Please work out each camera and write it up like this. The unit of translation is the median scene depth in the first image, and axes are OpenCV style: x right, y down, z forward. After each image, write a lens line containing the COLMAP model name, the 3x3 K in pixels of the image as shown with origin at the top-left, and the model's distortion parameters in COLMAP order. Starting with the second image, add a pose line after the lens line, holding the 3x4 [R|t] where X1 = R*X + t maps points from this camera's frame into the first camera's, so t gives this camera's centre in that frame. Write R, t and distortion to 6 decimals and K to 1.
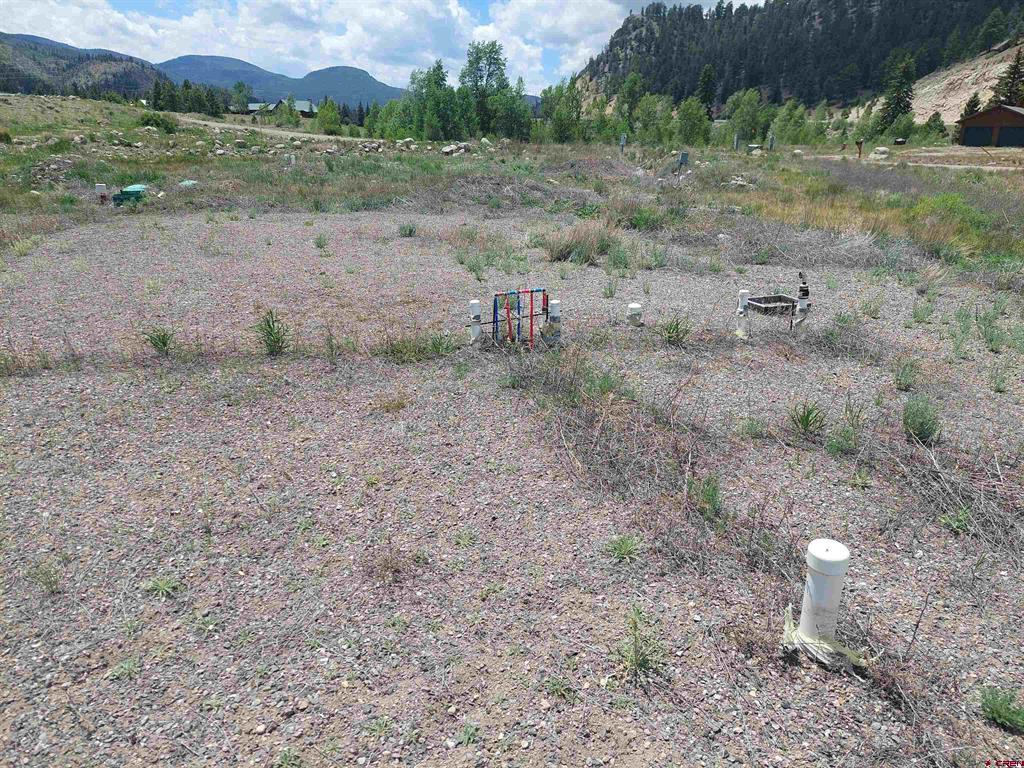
lens RADIAL K [[724.0, 0, 509.0], [0, 724.0, 370.6], [0, 0, 1]] dist [0.030561, -0.030363]
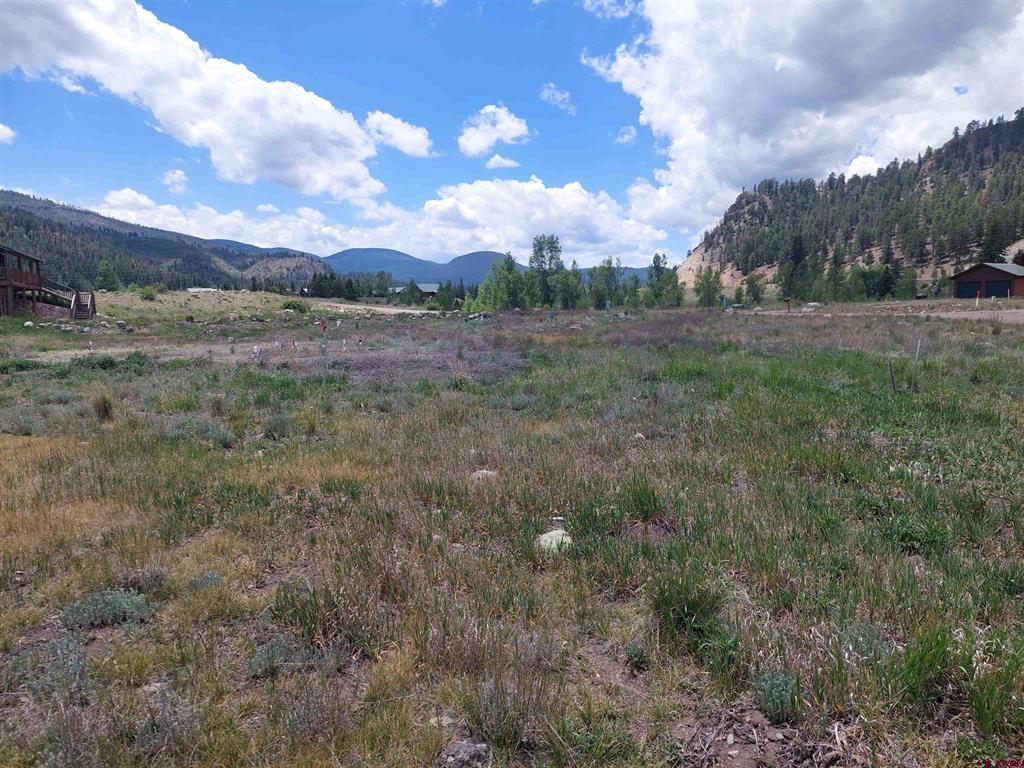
lens RADIAL K [[720.4, 0, 517.6], [0, 720.4, 382.9], [0, 0, 1]] dist [0.063272, -0.071030]
pose [[0.985567, -0.021708, -0.167885, 0.039953], [-0.013398, 0.978629, -0.205195, 0.021383], [0.168752, 0.204483, 0.964214, -0.064070]]
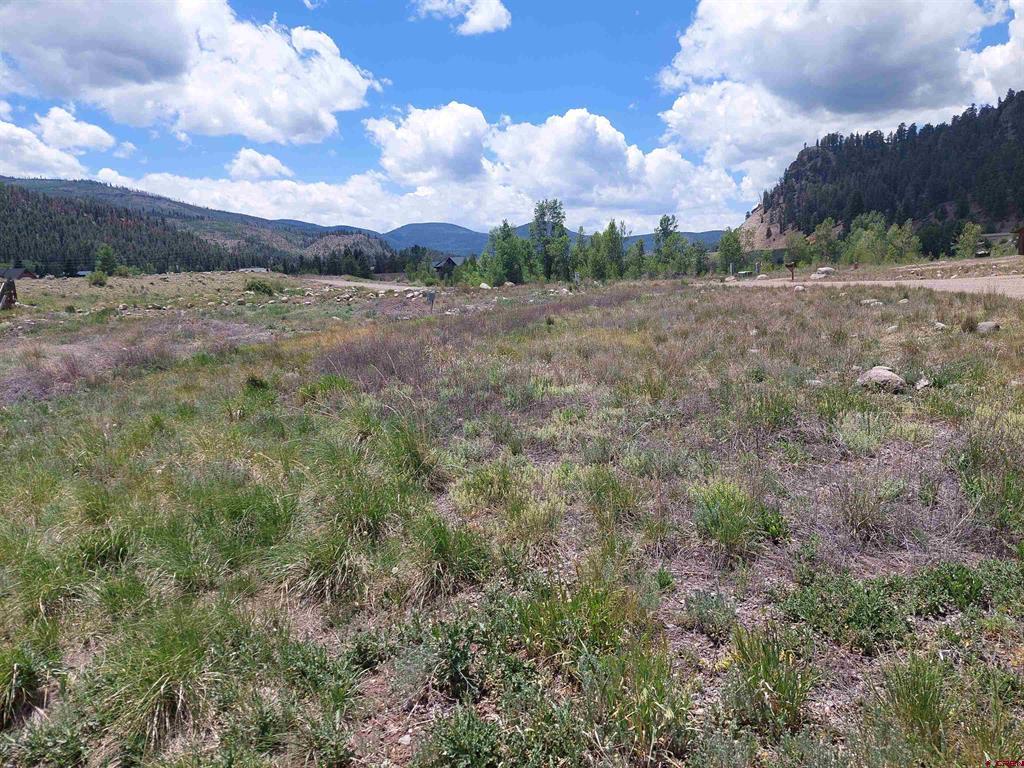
lens RADIAL K [[720.7, 0, 511.7], [0, 720.7, 377.4], [0, 0, 1]] dist [0.043194, -0.044253]
pose [[0.965590, -0.032476, -0.258032, 0.068351], [-0.012920, 0.984957, -0.172318, 0.007044], [0.259747, 0.169723, 0.950645, -0.016595]]
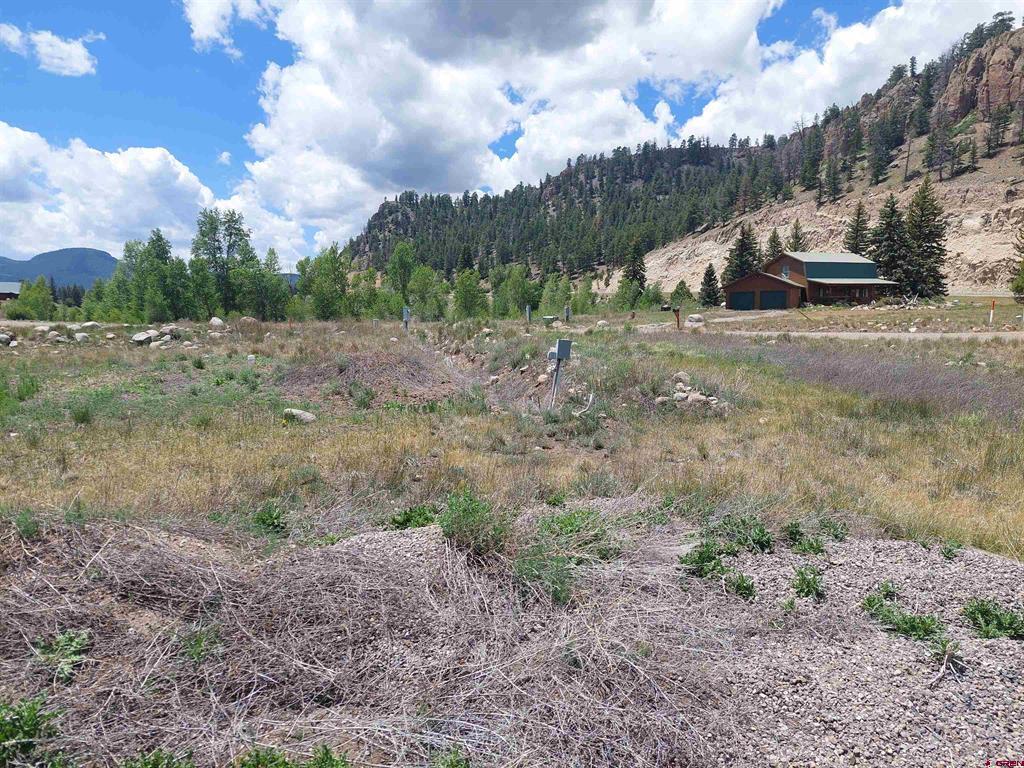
lens RADIAL K [[720.4, 0, 517.6], [0, 720.4, 382.9], [0, 0, 1]] dist [0.063272, -0.071030]
pose [[0.947524, -0.061933, 0.313627, 0.004705], [0.126333, 0.973742, -0.189387, -0.016996], [-0.293662, 0.219070, 0.930468, 0.052056]]
